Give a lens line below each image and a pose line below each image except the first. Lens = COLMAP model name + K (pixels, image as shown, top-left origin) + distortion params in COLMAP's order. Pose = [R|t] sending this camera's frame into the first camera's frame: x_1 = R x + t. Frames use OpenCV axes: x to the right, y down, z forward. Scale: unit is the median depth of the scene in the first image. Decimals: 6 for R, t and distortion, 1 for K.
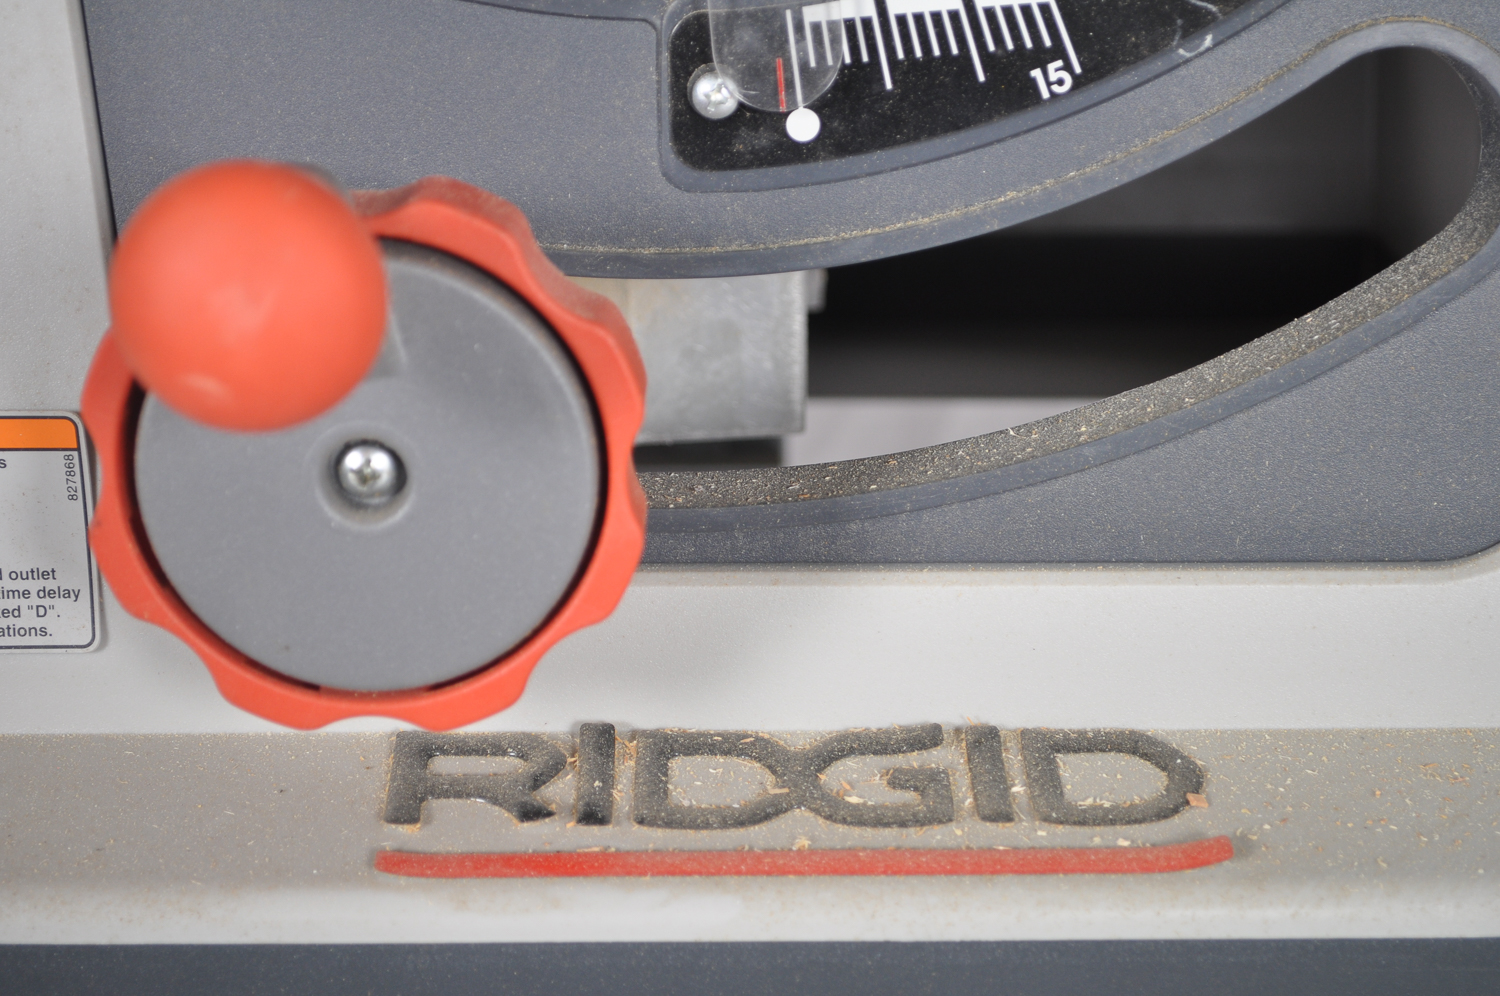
lens RADIAL K [[2640.2, 0, 747.6], [0, 2640.2, 493.1], [0, 0, 1]] dist [0.048561, 0.000000]
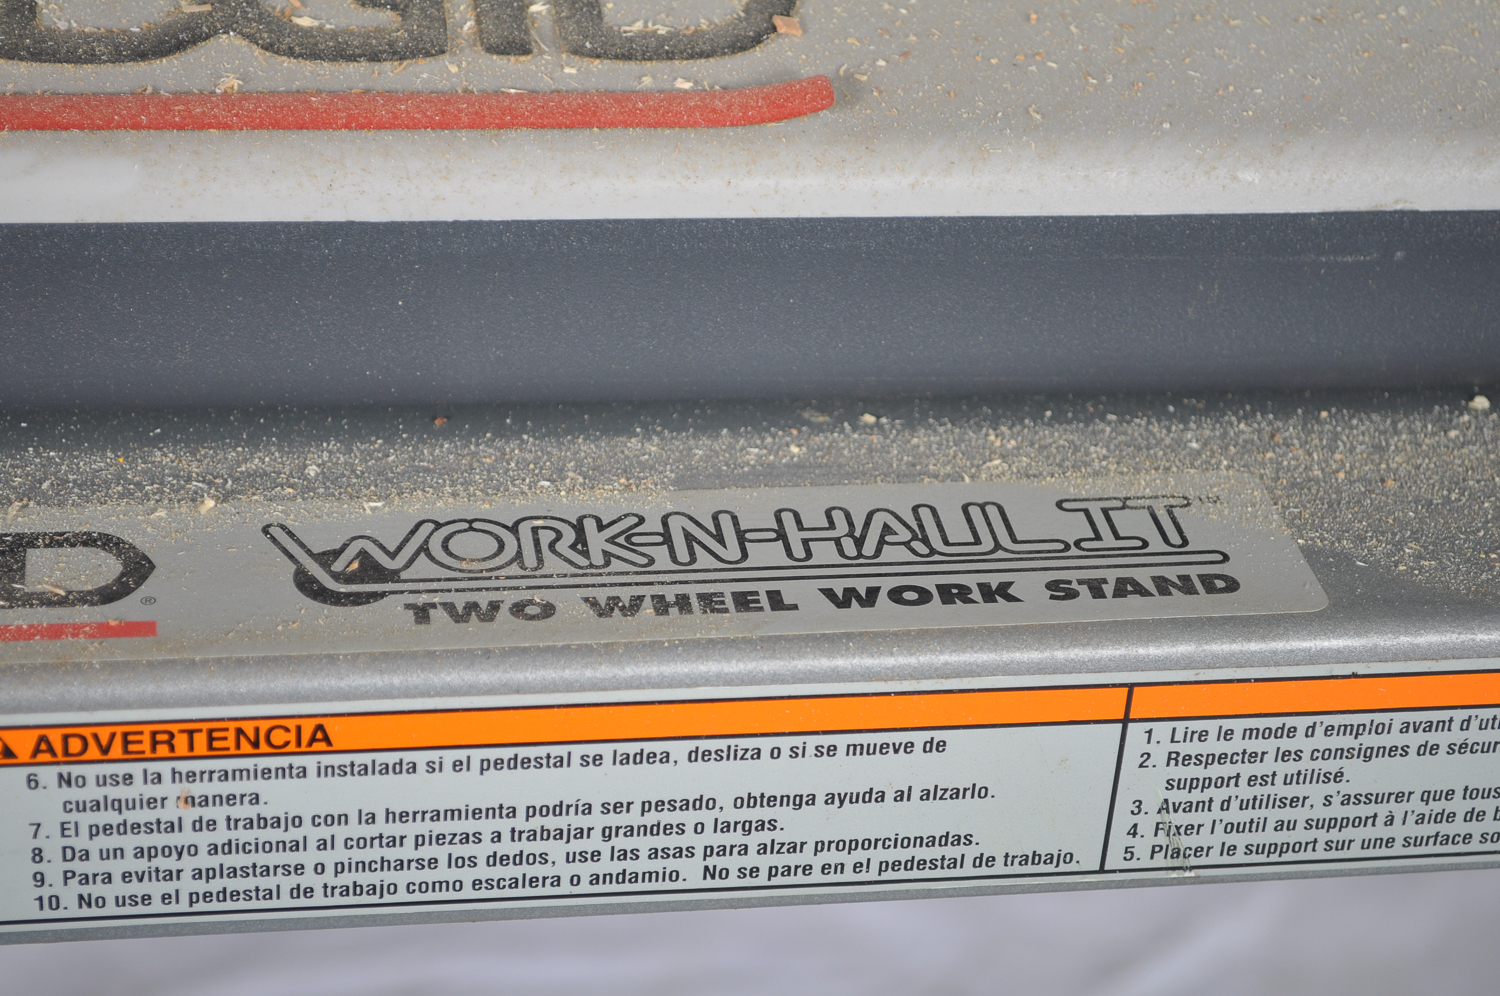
lens RADIAL K [[3392.3, 0, 737.8], [0, 3392.3, 500.7], [0, 0, 1]] dist [-0.052682, 0.000000]
pose [[0.987099, -0.014316, 0.159473, 0.008859], [-0.026523, 0.967616, 0.251031, 0.010569], [-0.157902, -0.252022, 0.954752, 0.093480]]
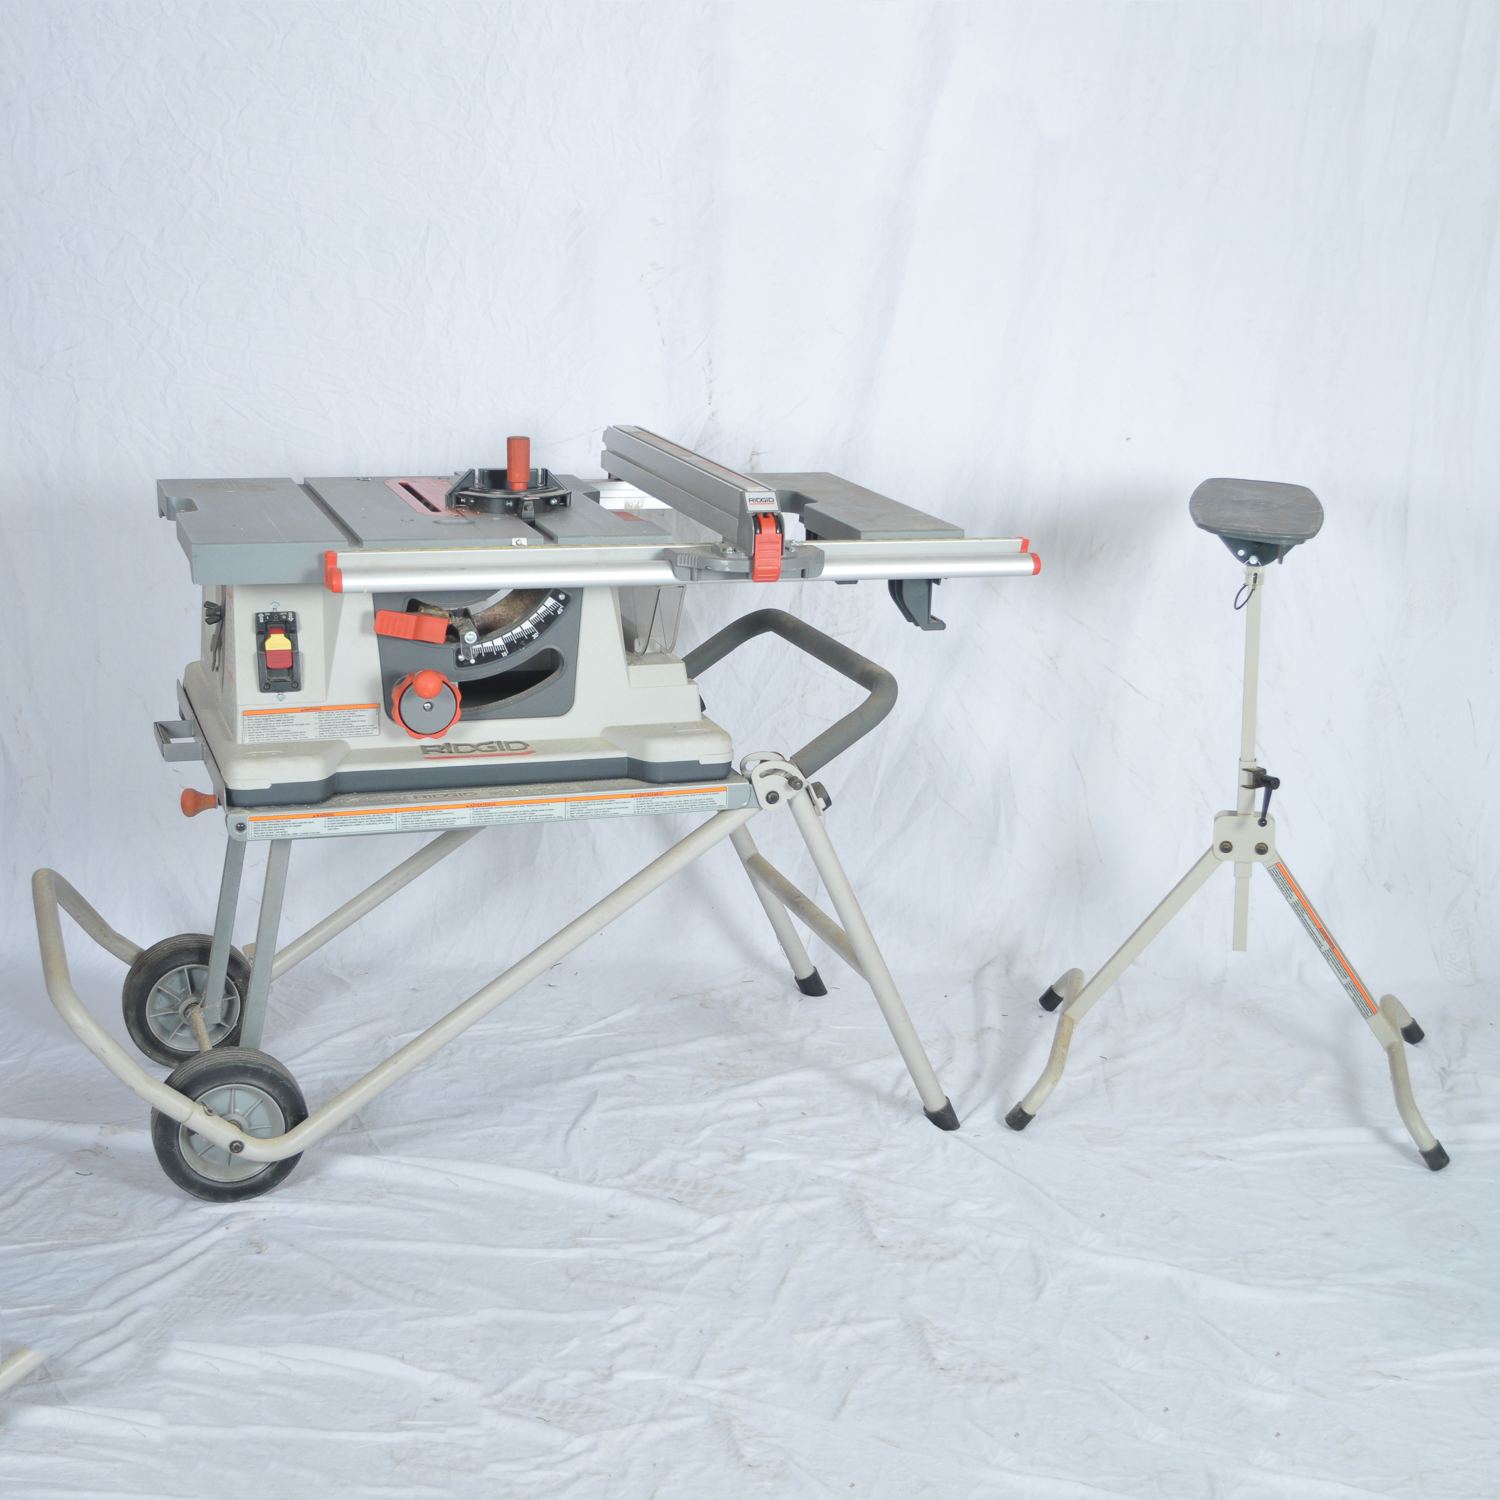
lens RADIAL K [[2333.4, 0, 743.5], [0, 2333.4, 756.1], [0, 0, 1]] dist [0.001887, 0.000000]
pose [[0.954786, -0.050654, 0.292948, -1.234550], [0.065699, 0.996966, -0.041741, 0.472567], [-0.289945, 0.059100, 0.955217, -5.718932]]
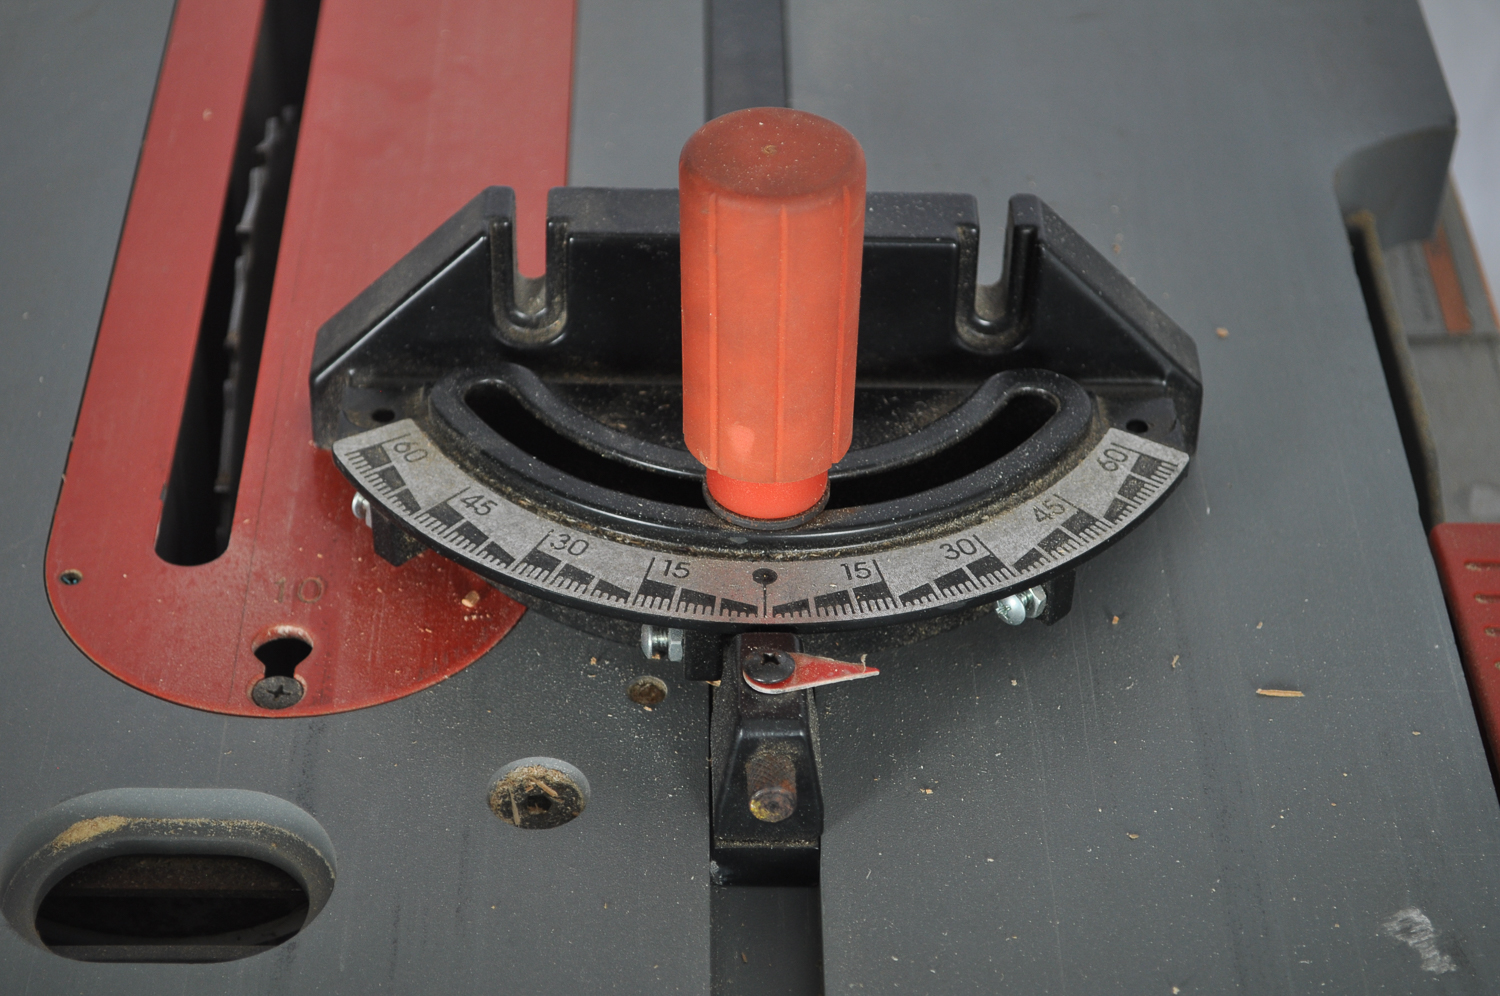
lens RADIAL K [[3392.3, 0, 749.7], [0, 3392.3, 497.1], [0, 0, 1]] dist [-0.052682, 0.000000]
pose [[0.999829, 0.017349, 0.006392, 0.196504], [-0.018484, 0.945478, 0.325161, -1.096327], [-0.000403, -0.325223, 0.945637, -0.163802]]
